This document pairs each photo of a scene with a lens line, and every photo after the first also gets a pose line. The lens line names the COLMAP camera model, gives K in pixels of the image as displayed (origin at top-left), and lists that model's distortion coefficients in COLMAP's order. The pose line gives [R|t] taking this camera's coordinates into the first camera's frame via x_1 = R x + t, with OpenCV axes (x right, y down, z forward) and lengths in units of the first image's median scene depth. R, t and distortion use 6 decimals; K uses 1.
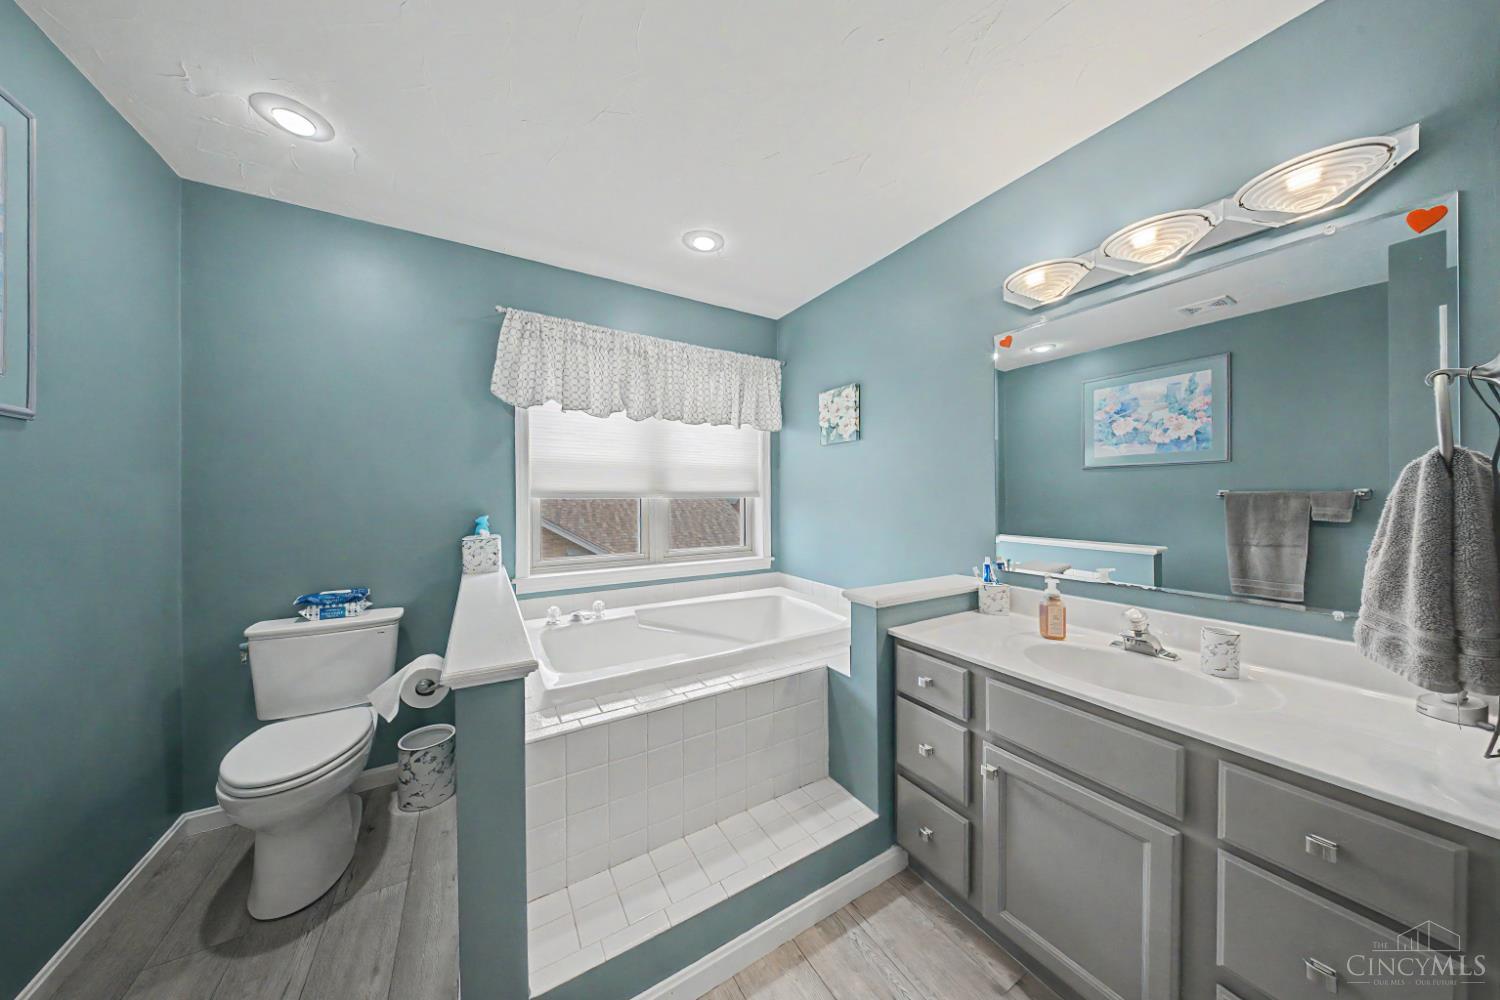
lens RADIAL K [[445.2, 0, 745.4], [0, 445.2, 495.7], [0, 0, 1]] dist [0.000428, 0.000027]
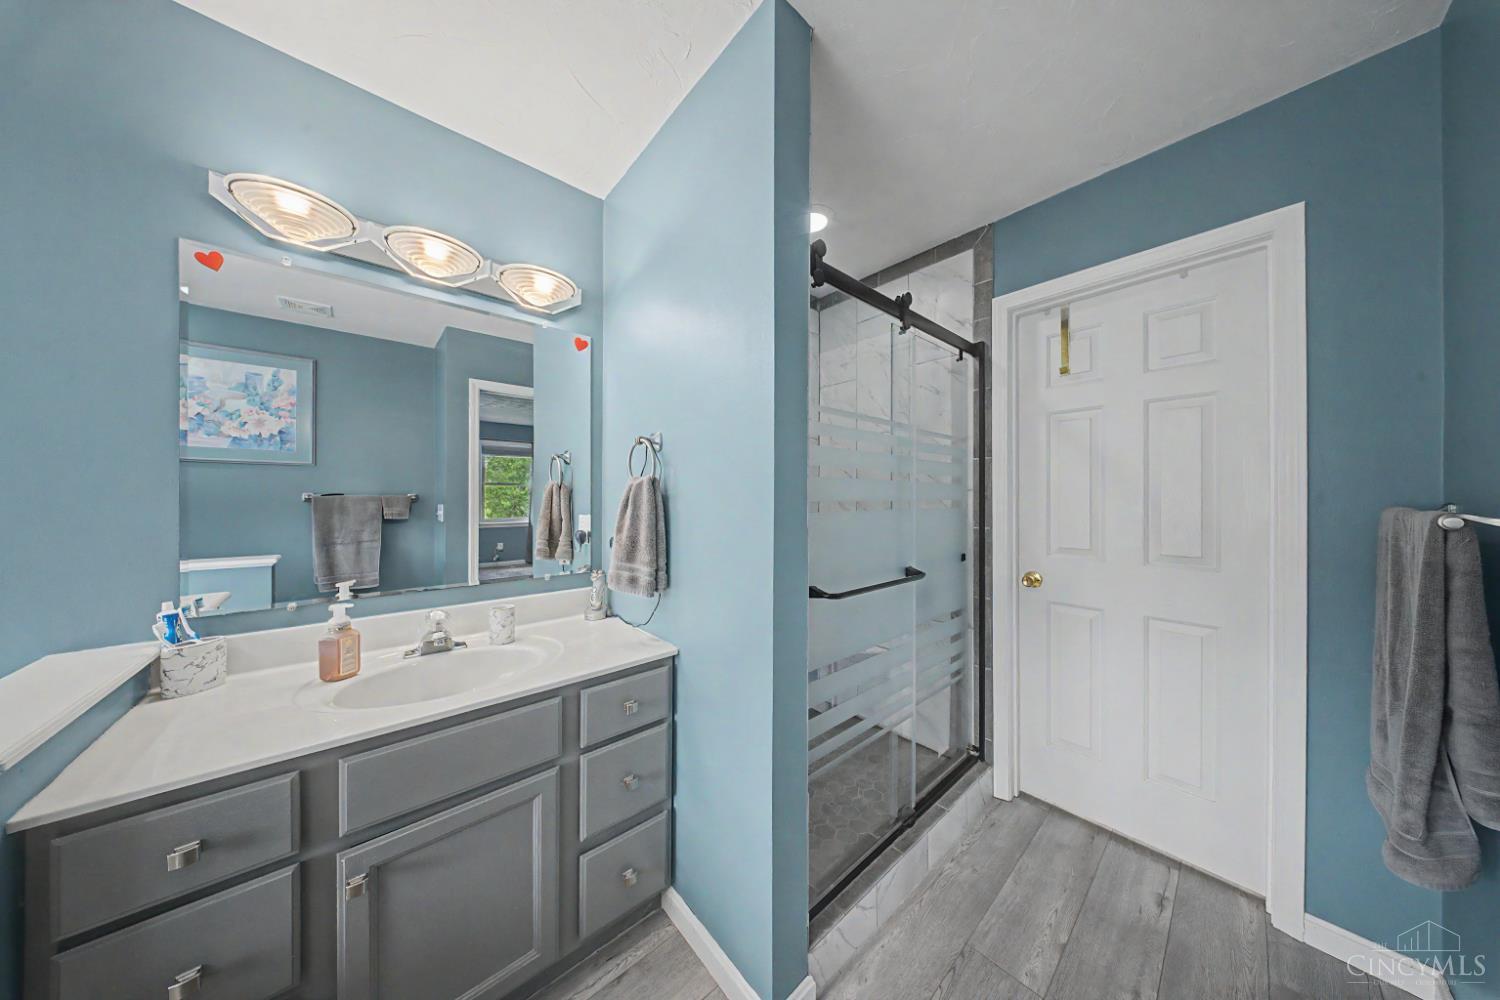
lens RADIAL K [[445.2, 0, 745.4], [0, 445.2, 495.7], [0, 0, 1]] dist [0.000428, 0.000027]
pose [[-0.176821, 0.006550, 0.984221, -0.181400], [-0.001125, 0.999976, -0.006857, -0.000933], [-0.984242, -0.002320, -0.176809, 0.349802]]
